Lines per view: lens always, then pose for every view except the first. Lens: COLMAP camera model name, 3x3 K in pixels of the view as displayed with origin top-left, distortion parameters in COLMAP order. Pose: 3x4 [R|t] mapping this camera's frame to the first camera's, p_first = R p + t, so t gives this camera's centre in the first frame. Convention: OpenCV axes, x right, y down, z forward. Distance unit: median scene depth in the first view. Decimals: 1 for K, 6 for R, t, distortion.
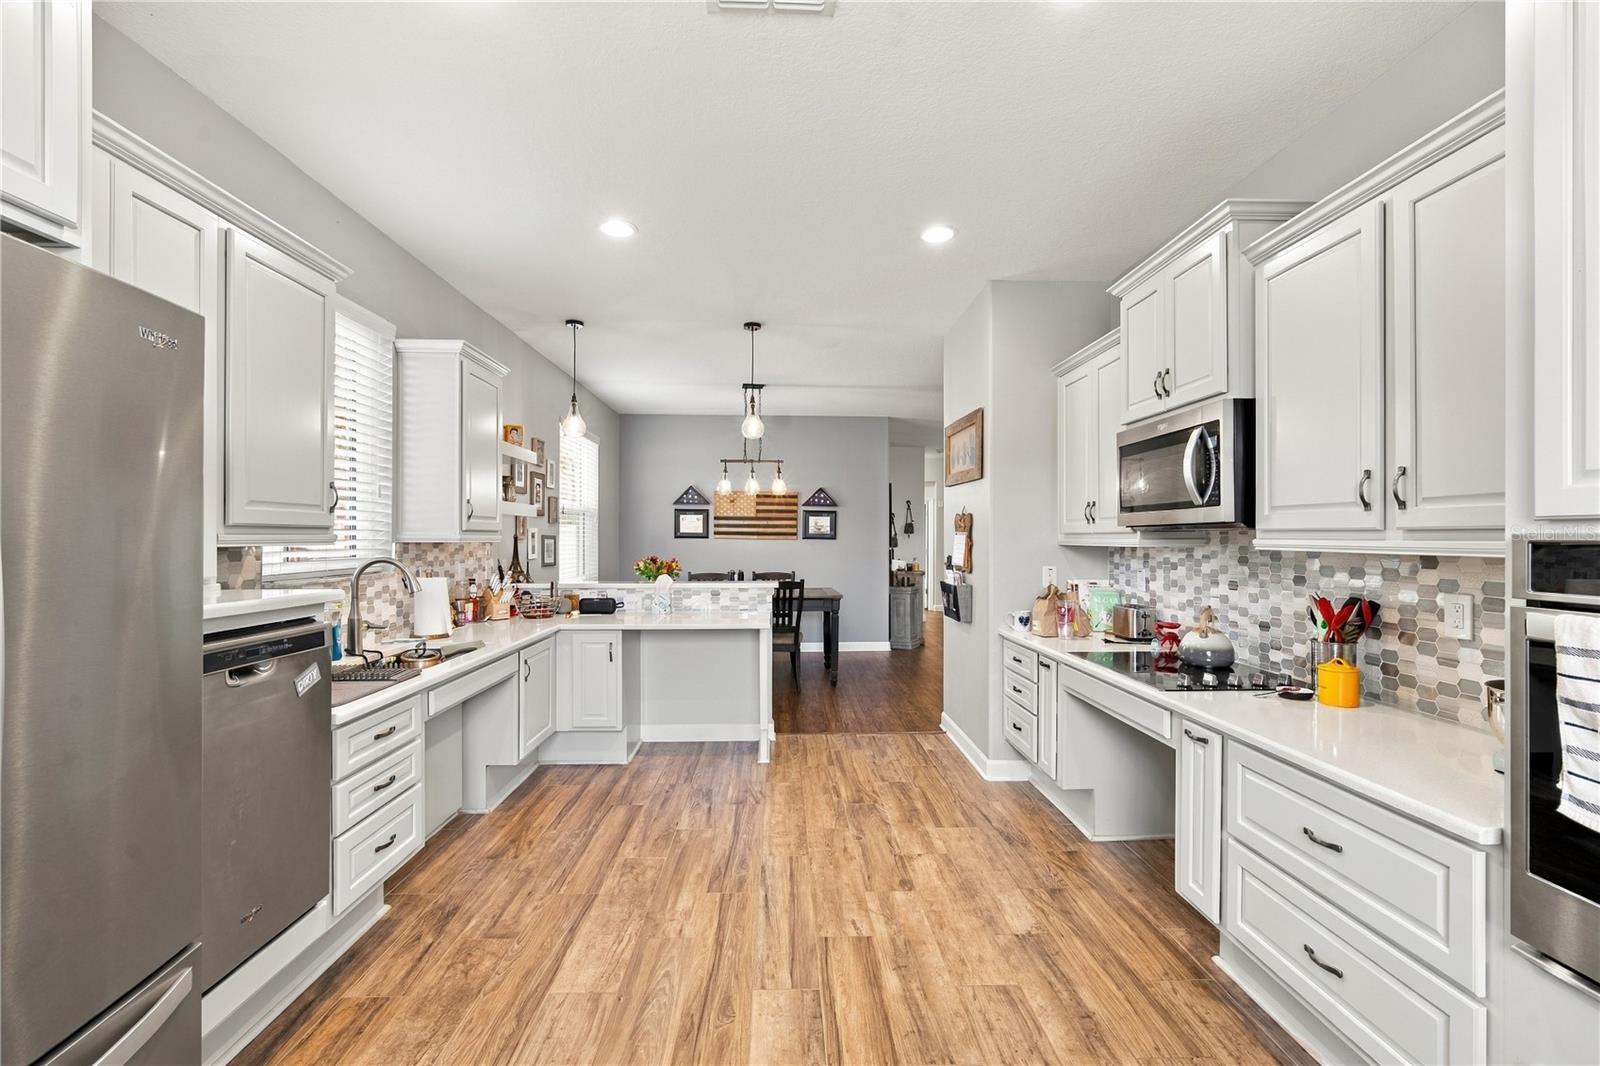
lens RADIAL K [[713.4, 0, 800.9], [0, 713.4, 535.8], [0, 0, 1]] dist [-0.008823, 0.001305]
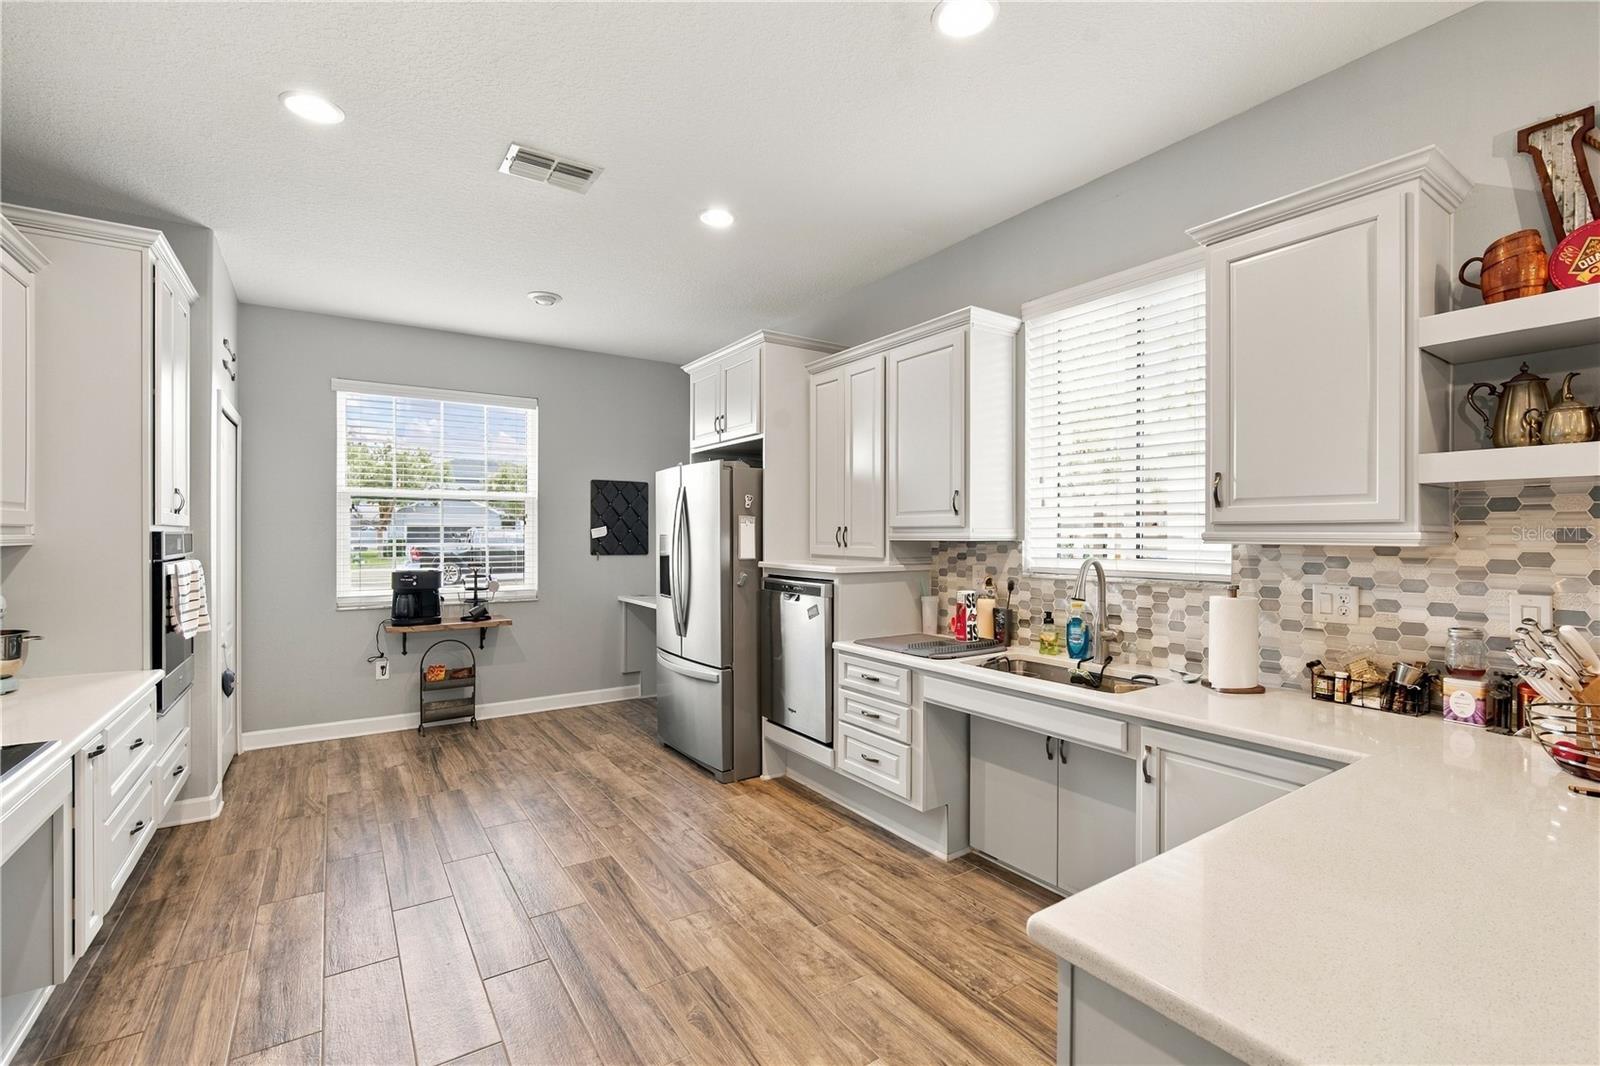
lens RADIAL K [[713.4, 0, 805.0], [0, 713.4, 536.3], [0, 0, 1]] dist [-0.008823, 0.001305]
pose [[-0.848966, -0.002872, -0.528439, 0.227551], [-0.001840, 0.999995, -0.002480, 0.006956], [0.528444, -0.001133, -0.848968, 1.925847]]
